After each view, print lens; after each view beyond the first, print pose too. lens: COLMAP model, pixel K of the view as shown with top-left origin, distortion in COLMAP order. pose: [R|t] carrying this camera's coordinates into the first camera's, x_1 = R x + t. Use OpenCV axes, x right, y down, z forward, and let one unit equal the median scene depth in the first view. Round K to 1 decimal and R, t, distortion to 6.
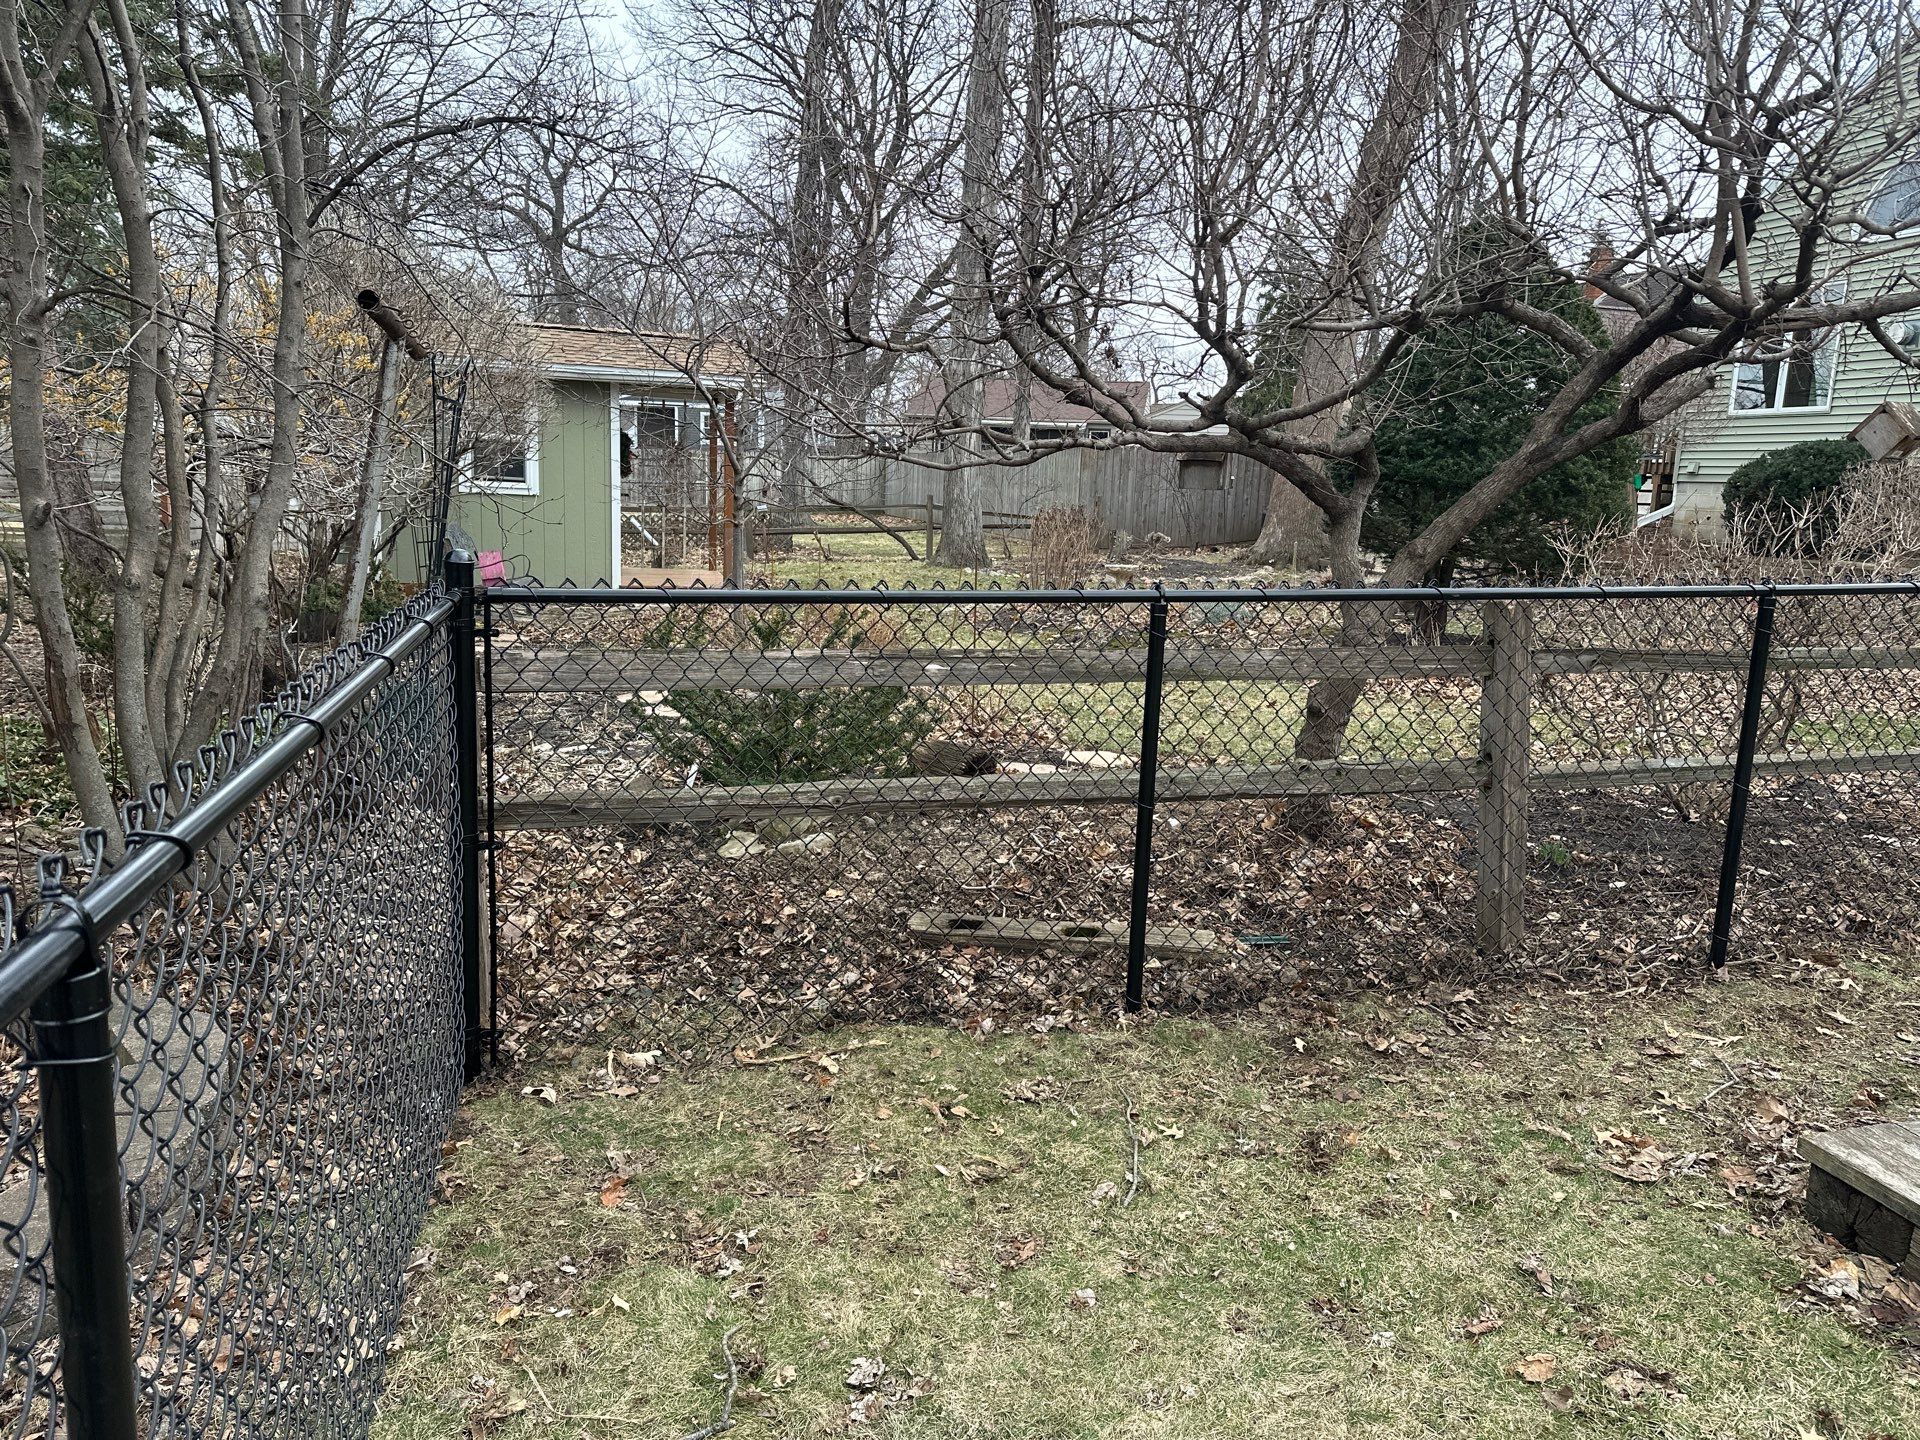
lens RADIAL K [[1337.6, 0, 968.8], [0, 1337.6, 707.4], [0, 0, 1]] dist [0.063089, -0.068684]
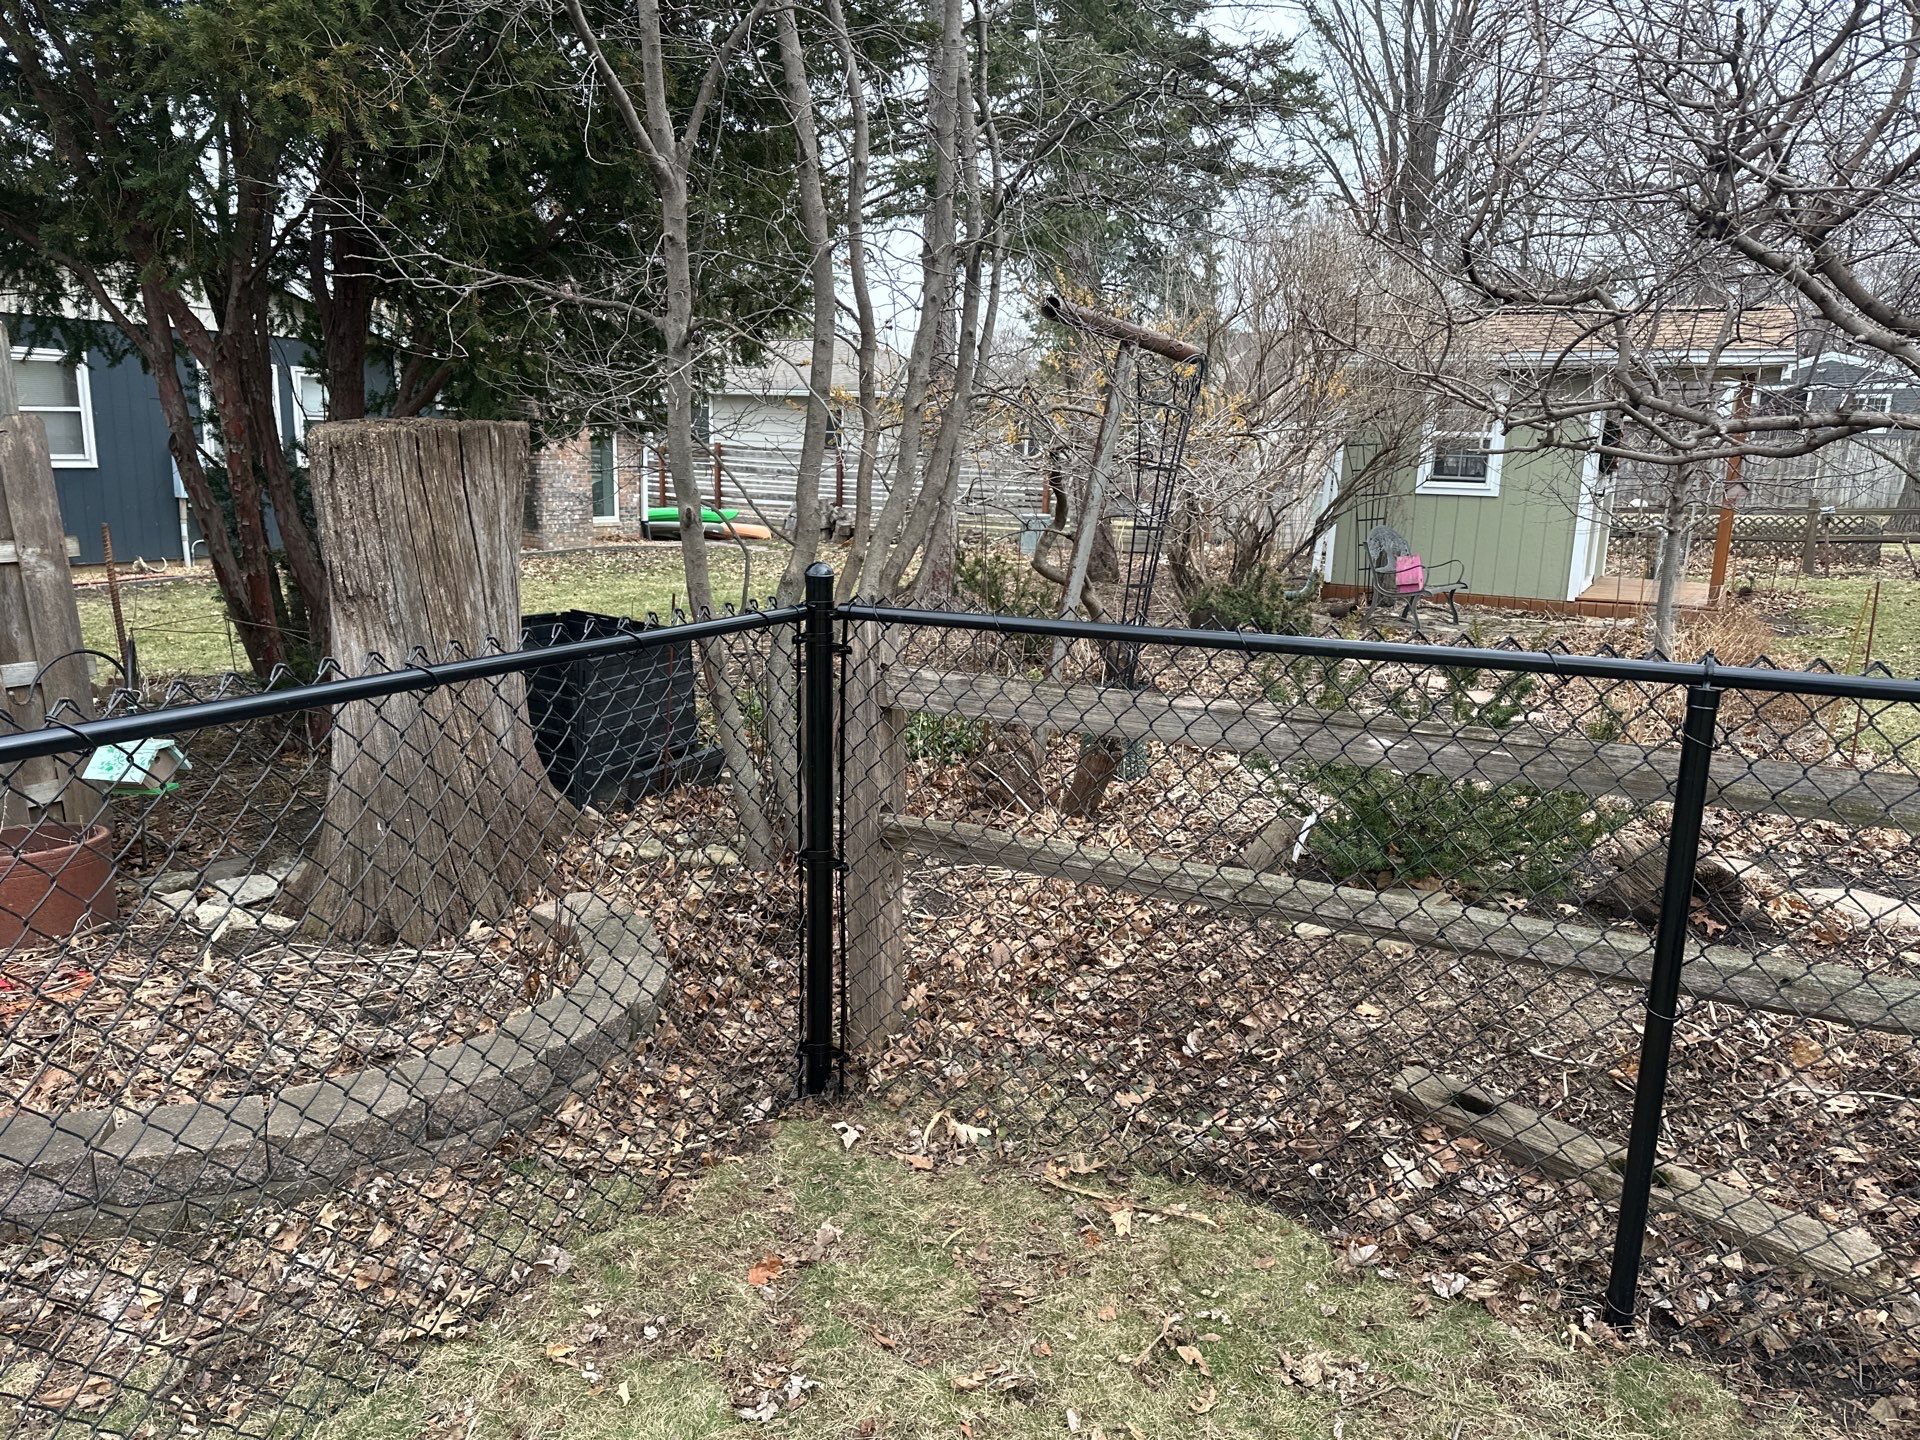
lens RADIAL K [[1337.6, 0, 964.2], [0, 1337.6, 705.2], [0, 0, 1]] dist [0.063089, -0.068684]
pose [[0.704177, 0.111246, -0.701255, 0.339703], [-0.111708, 0.992708, 0.045308, -0.060745], [0.701182, 0.046431, 0.711469, 0.334674]]
